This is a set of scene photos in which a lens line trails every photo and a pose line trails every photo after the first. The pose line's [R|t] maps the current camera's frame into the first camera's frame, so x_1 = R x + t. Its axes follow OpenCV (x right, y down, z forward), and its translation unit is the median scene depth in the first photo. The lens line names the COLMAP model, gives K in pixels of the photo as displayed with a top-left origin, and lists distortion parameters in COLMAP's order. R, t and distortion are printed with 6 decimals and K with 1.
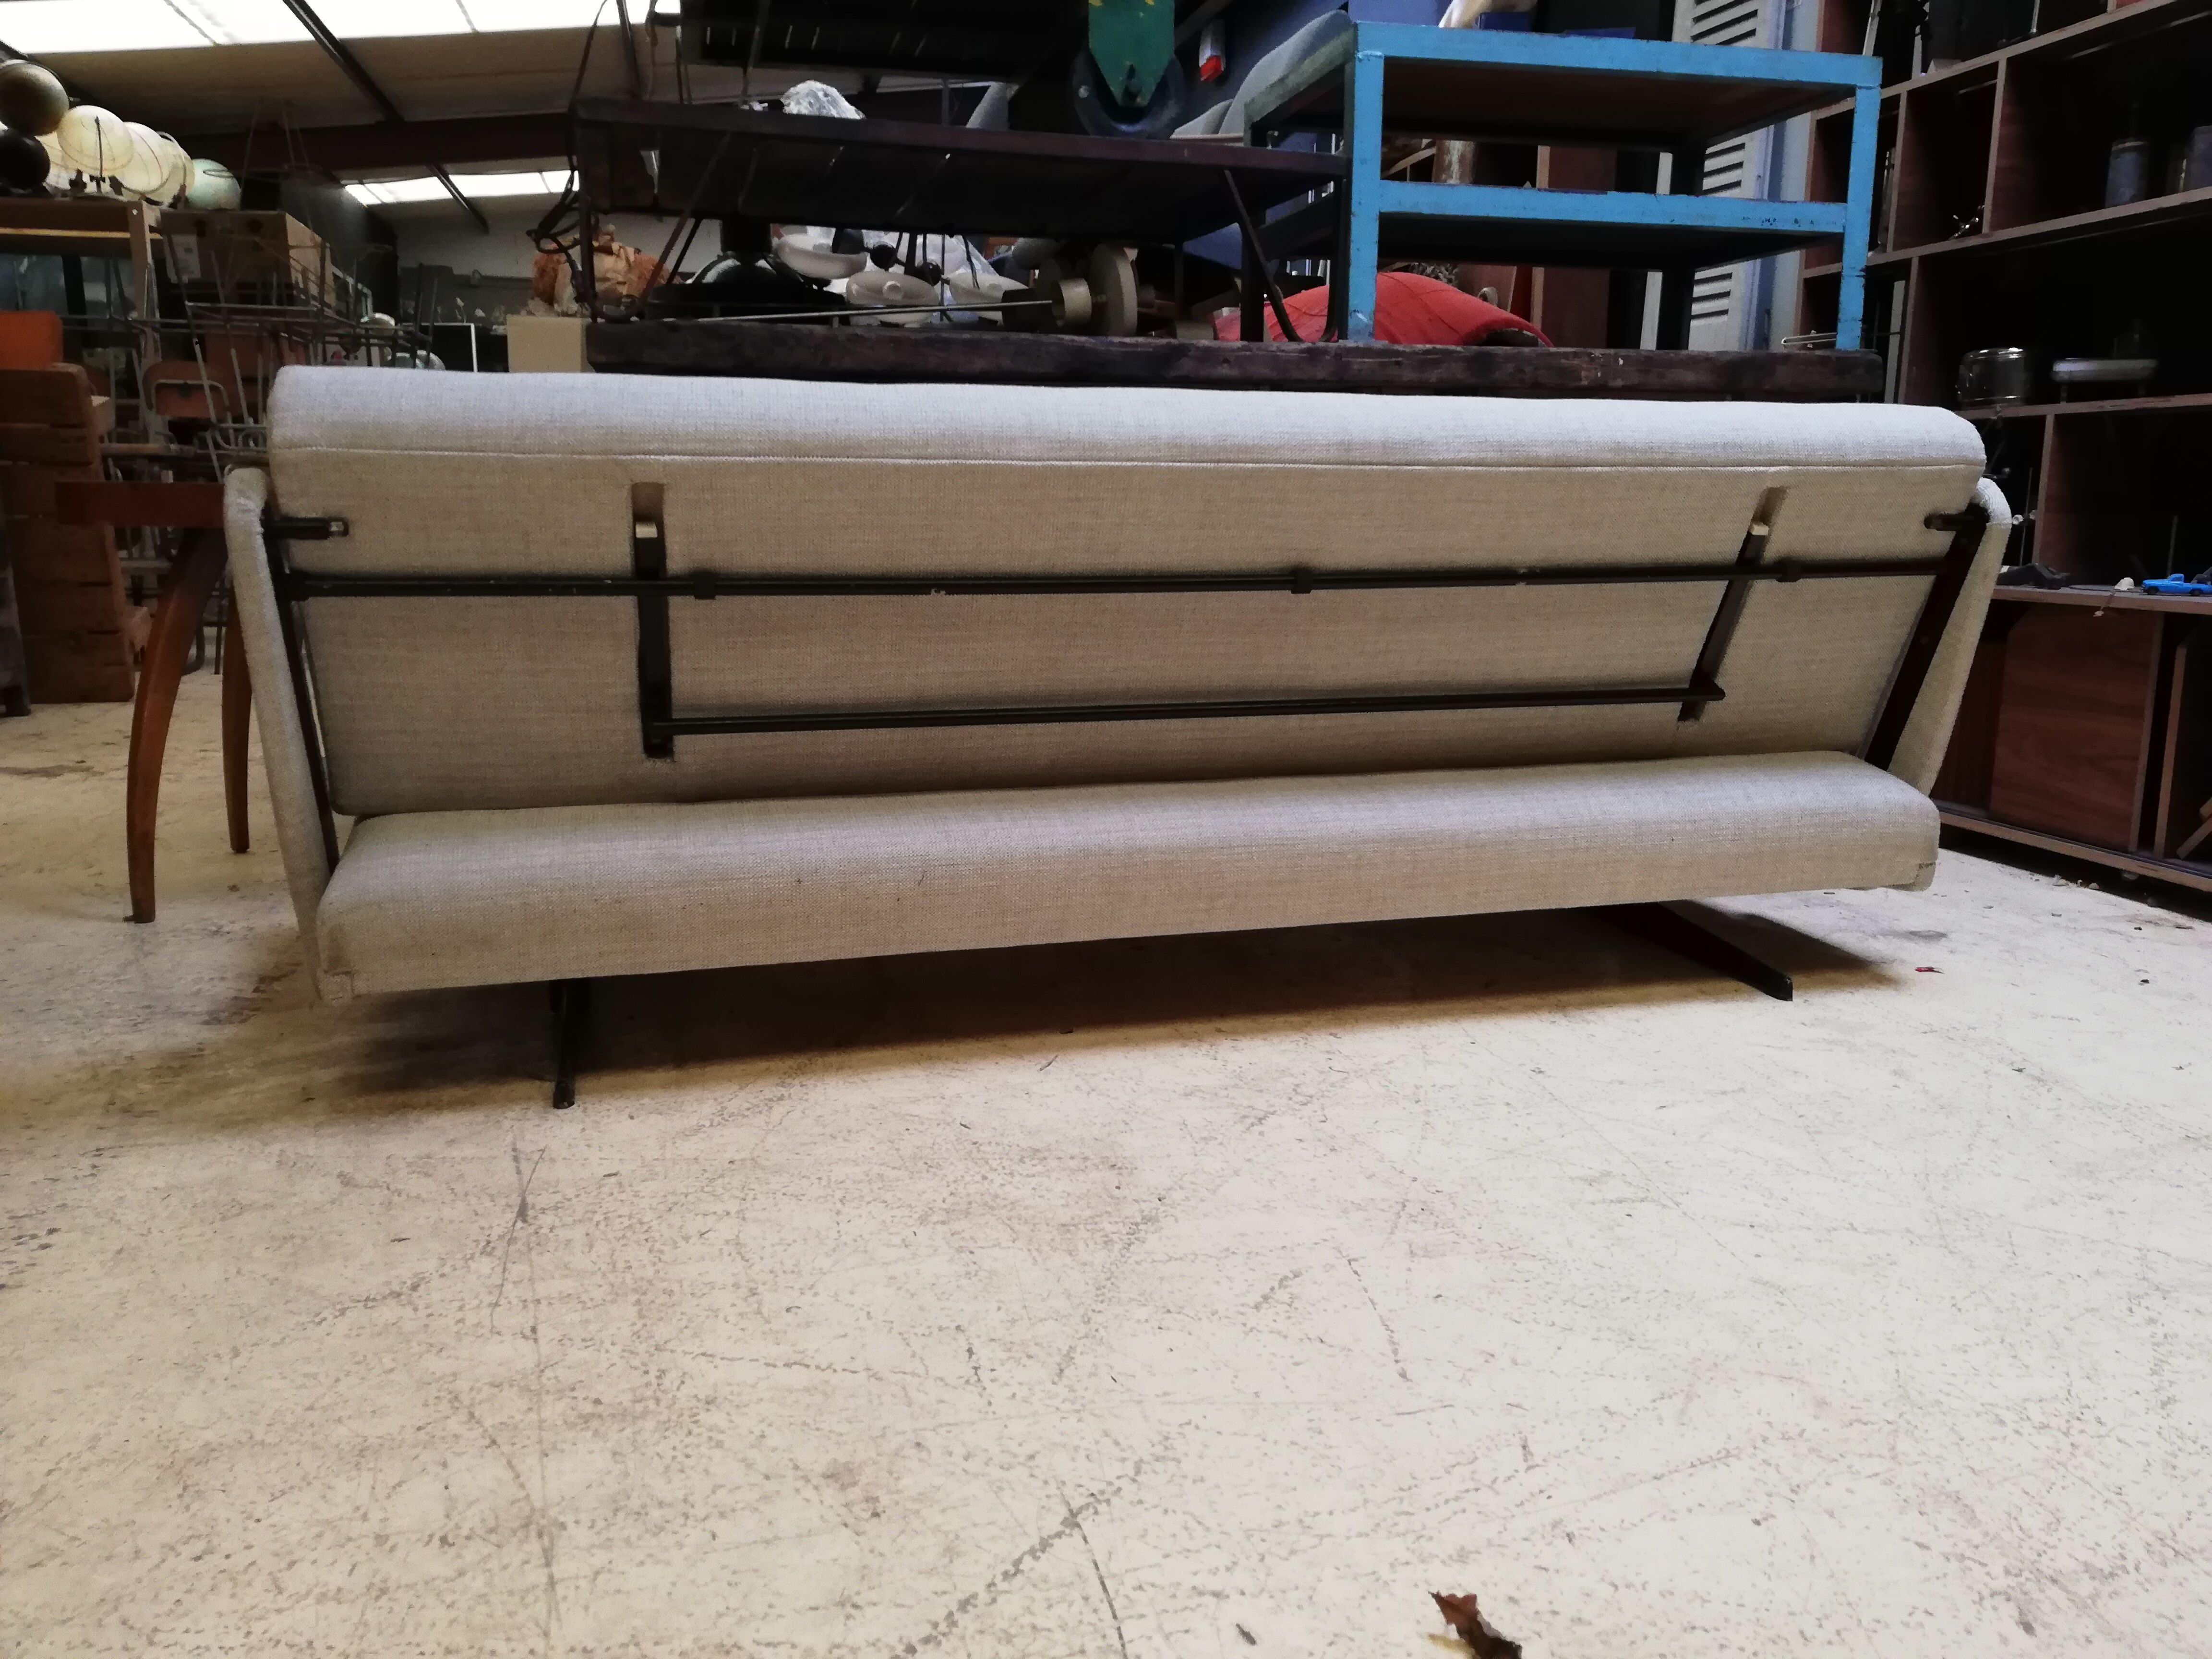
lens RADIAL K [[1657.0, 0, 1115.4], [0, 1657.0, 816.1], [0, 0, 1]] dist [0.039240, -0.054904]
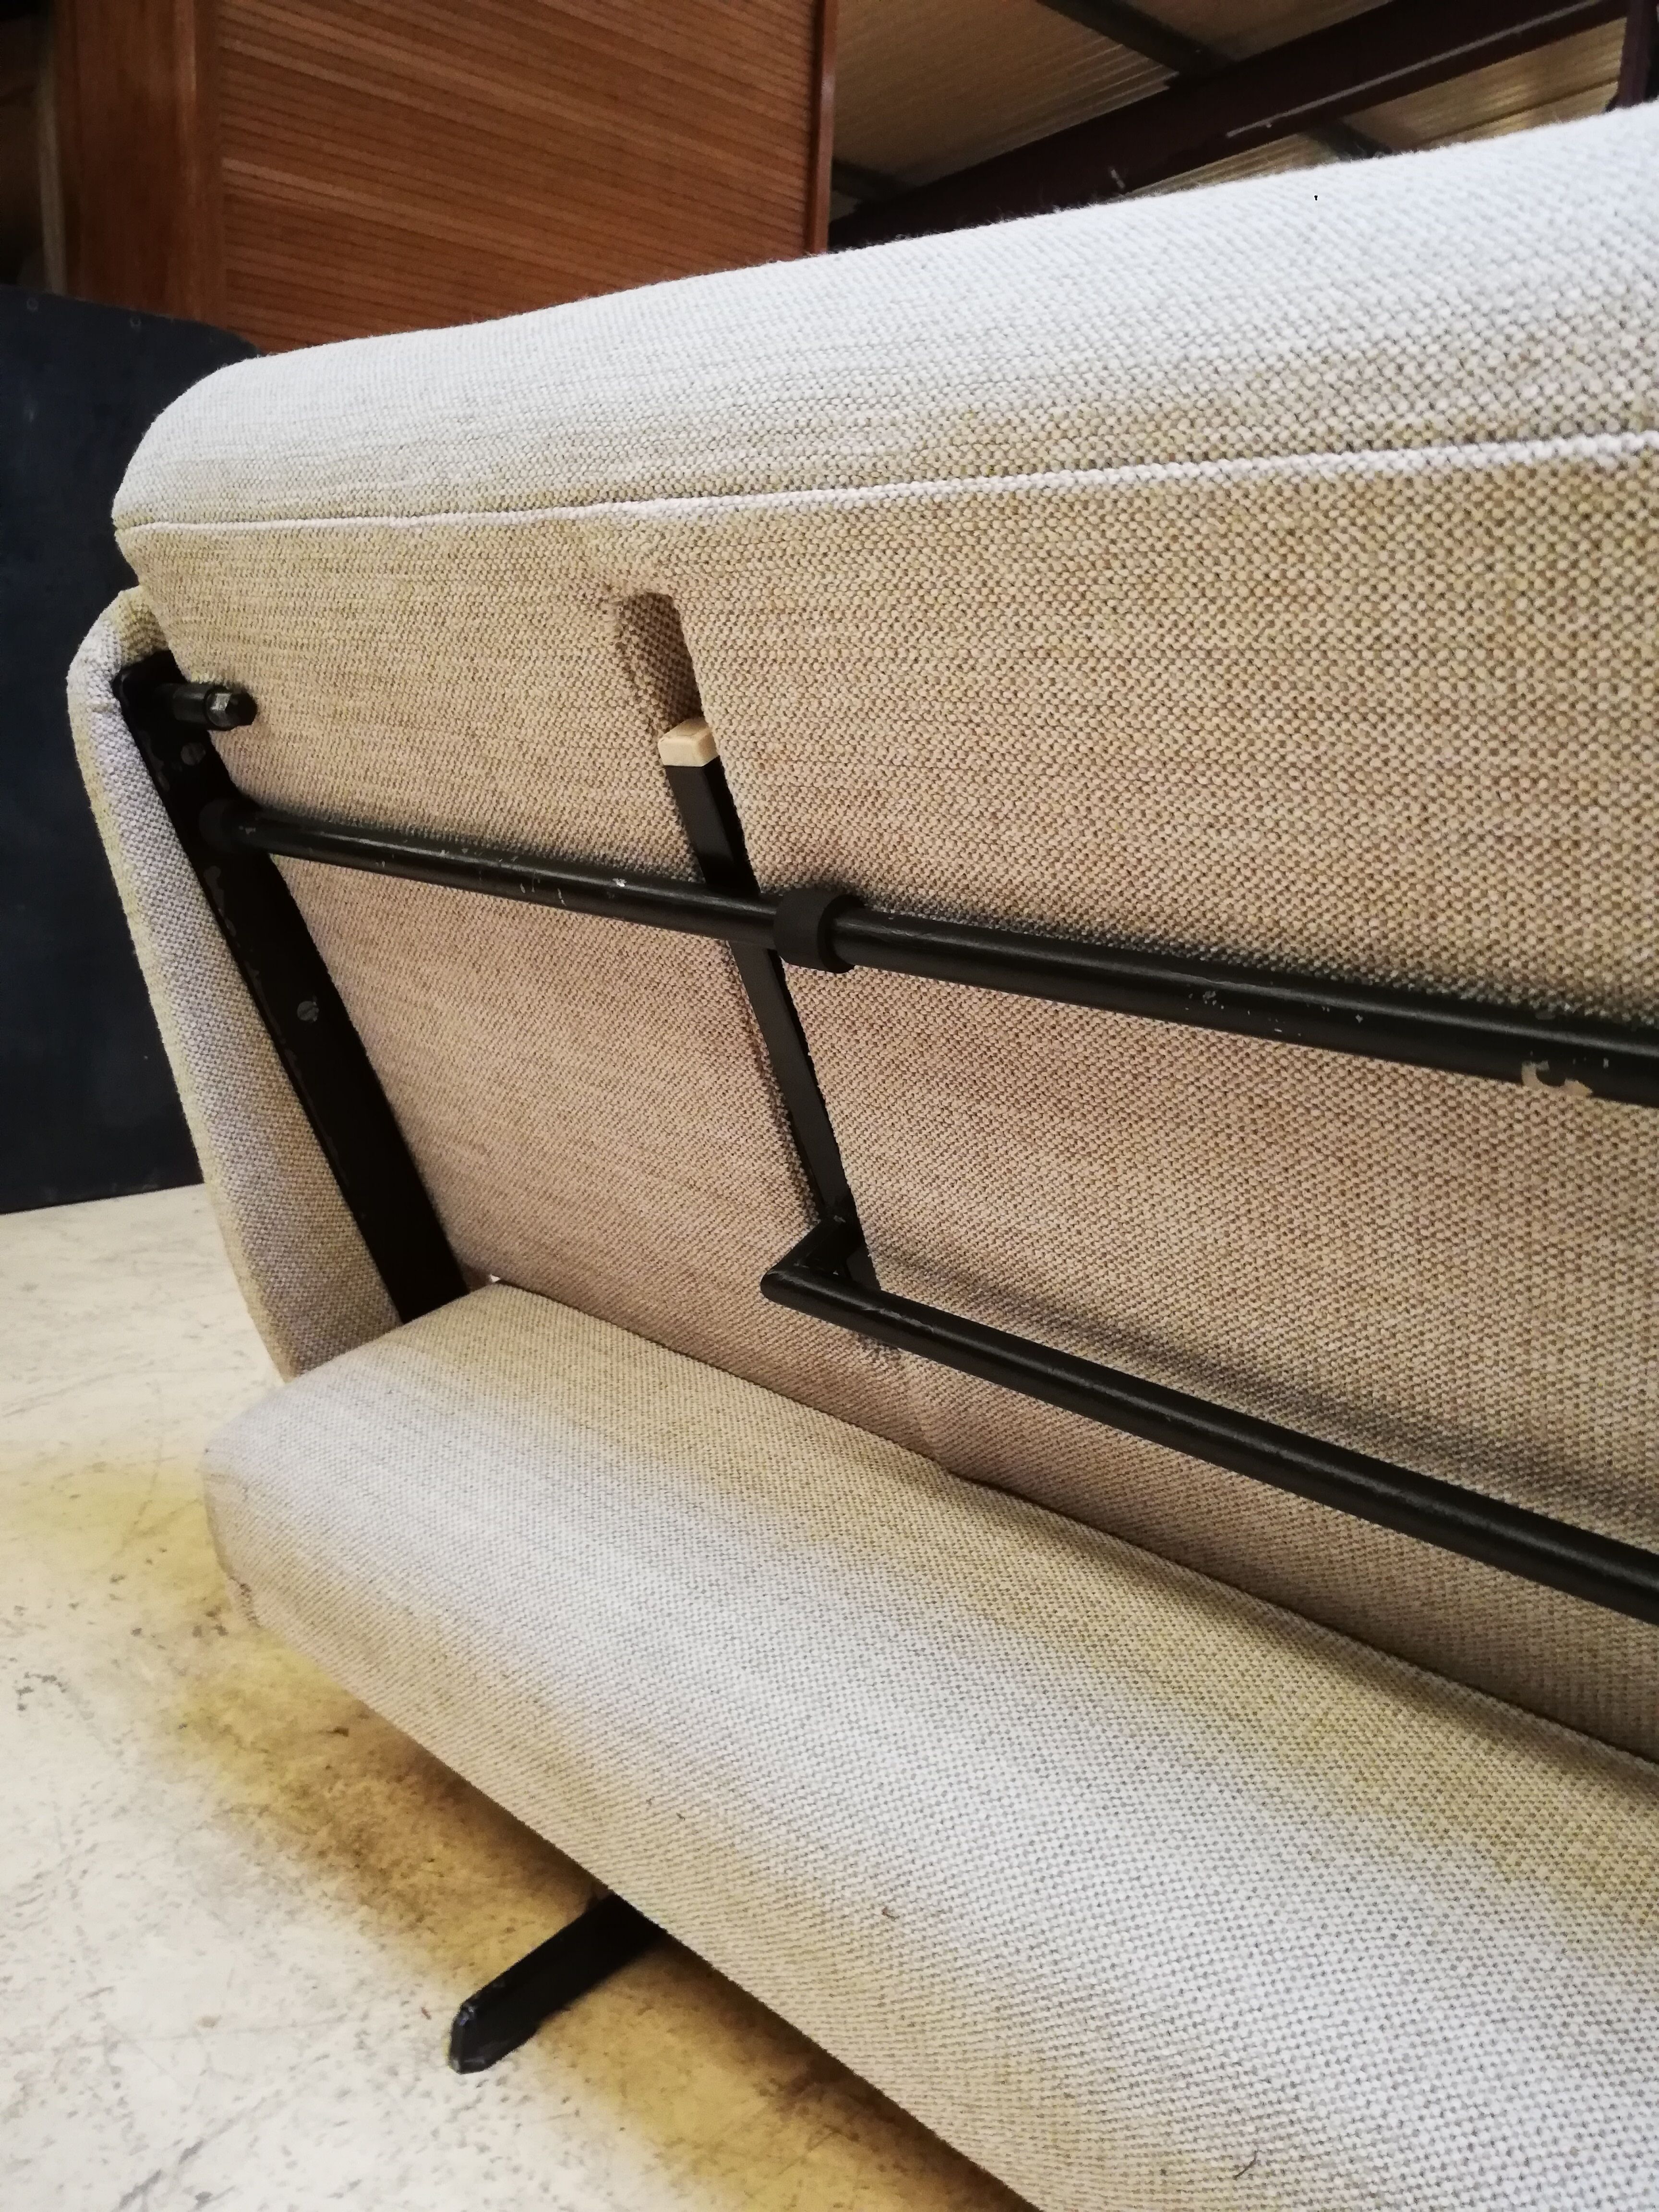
lens RADIAL K [[1657.0, 0, 837.9], [0, 1657.0, 1107.8], [0, 0, 1]] dist [0.039240, -0.054904]
pose [[0.531188, 0.213587, -0.819890, 0.032808], [-0.205491, 0.971287, 0.119894, -0.180709], [0.821956, 0.104794, 0.559827, 1.039533]]
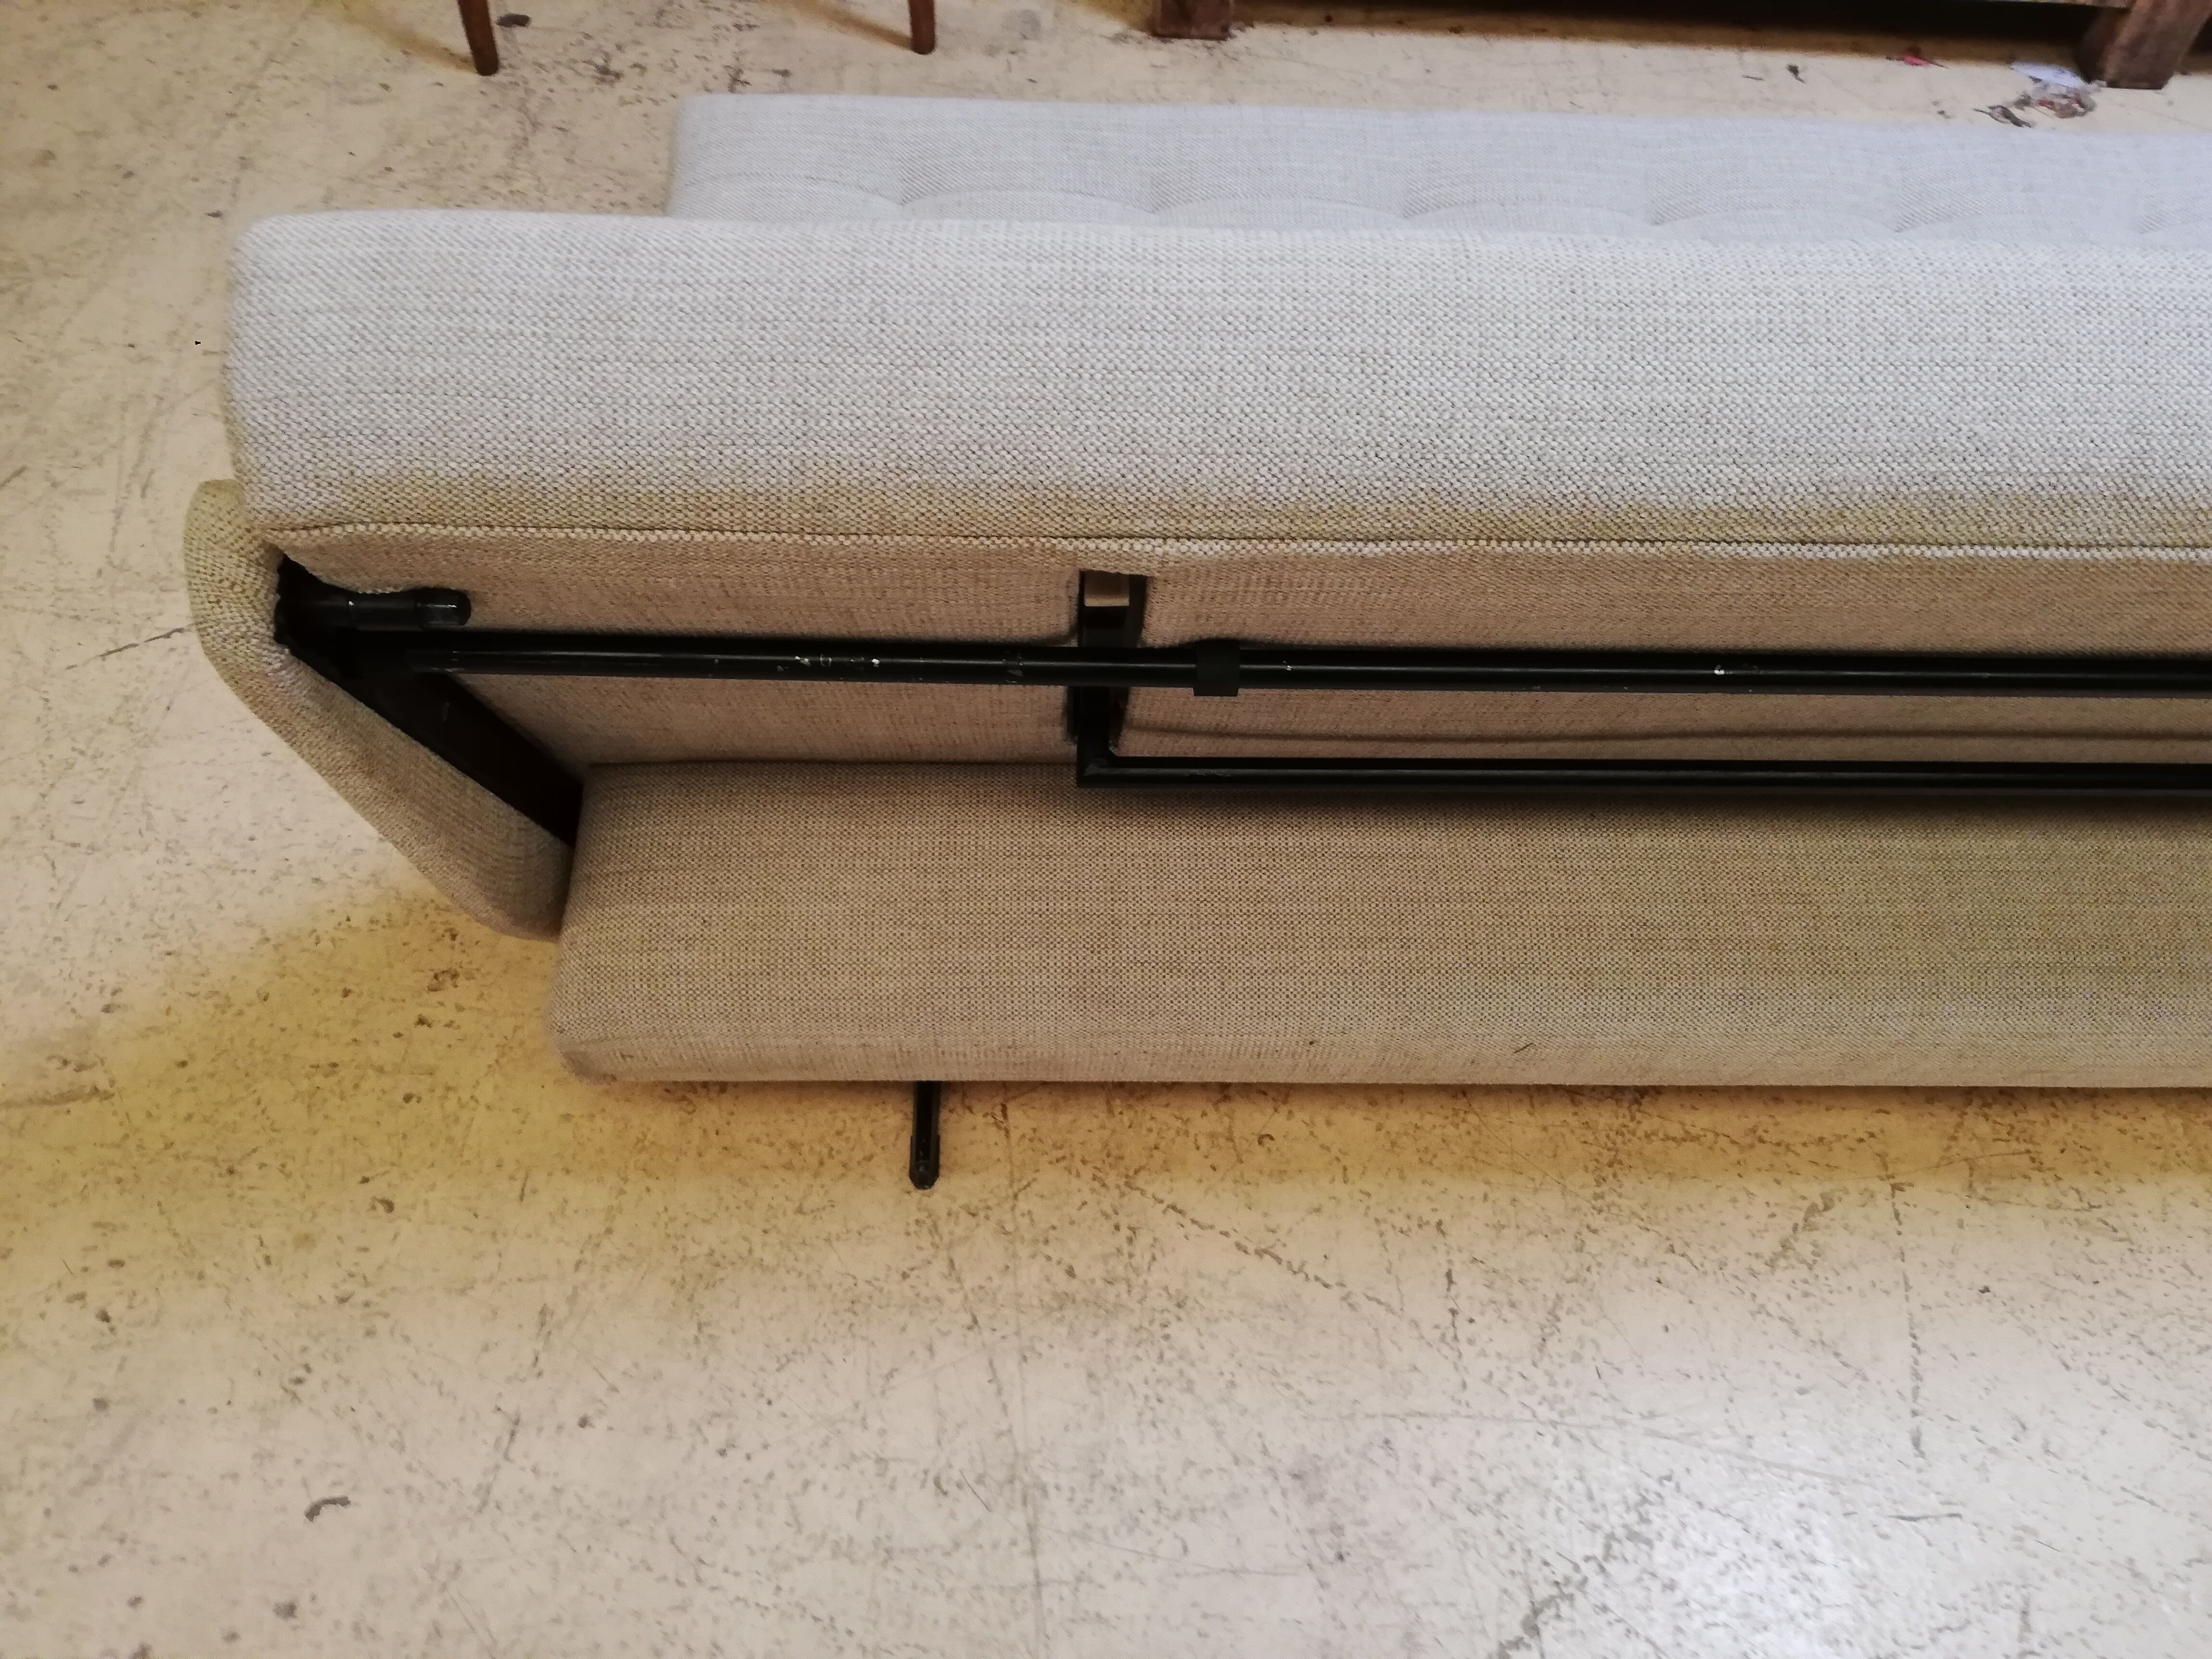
lens RADIAL K [[1657.0, 0, 1106.0], [0, 1657.0, 843.9], [0, 0, 1]] dist [0.039240, -0.054904]
pose [[0.965164, 0.229038, -0.126493, -0.192854], [-0.079475, 0.717238, 0.692281, -0.445370], [0.249284, -0.658111, 0.710455, 0.404707]]
